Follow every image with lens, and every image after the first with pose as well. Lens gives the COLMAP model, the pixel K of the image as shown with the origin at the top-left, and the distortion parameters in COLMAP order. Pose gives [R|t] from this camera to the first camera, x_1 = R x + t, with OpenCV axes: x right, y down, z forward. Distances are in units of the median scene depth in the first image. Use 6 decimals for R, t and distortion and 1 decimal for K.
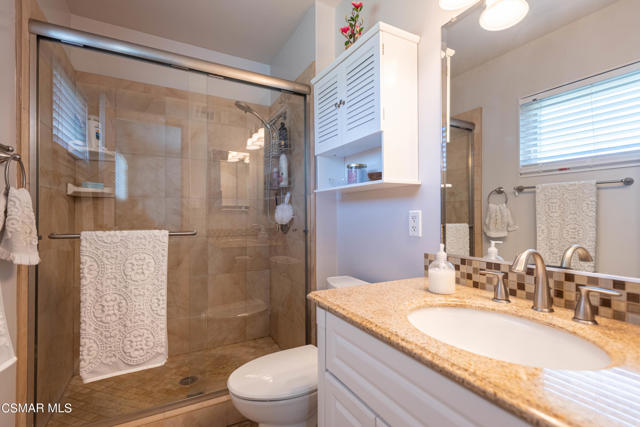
lens RADIAL K [[300.7, 0, 320.4], [0, 300.7, 224.2], [0, 0, 1]] dist [0.002983, -0.000185]
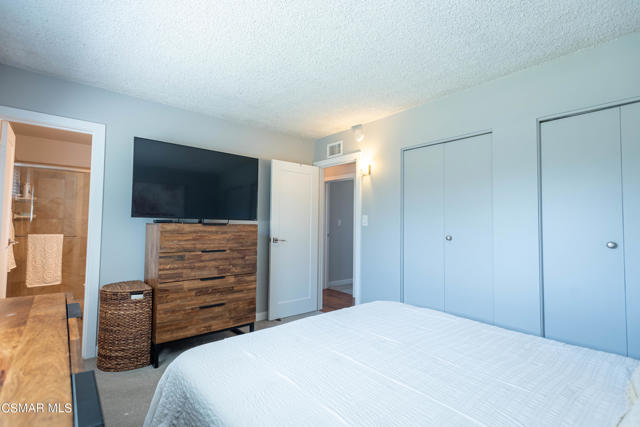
lens RADIAL K [[302.9, 0, 320.0], [0, 302.9, 213.5], [0, 0, 1]] dist [0.006113, 0.000580]
pose [[0.973978, 0.015922, 0.226084, 1.132453], [-0.005662, 0.998927, -0.045958, -0.053456], [-0.226573, 0.043482, 0.973023, -2.228408]]
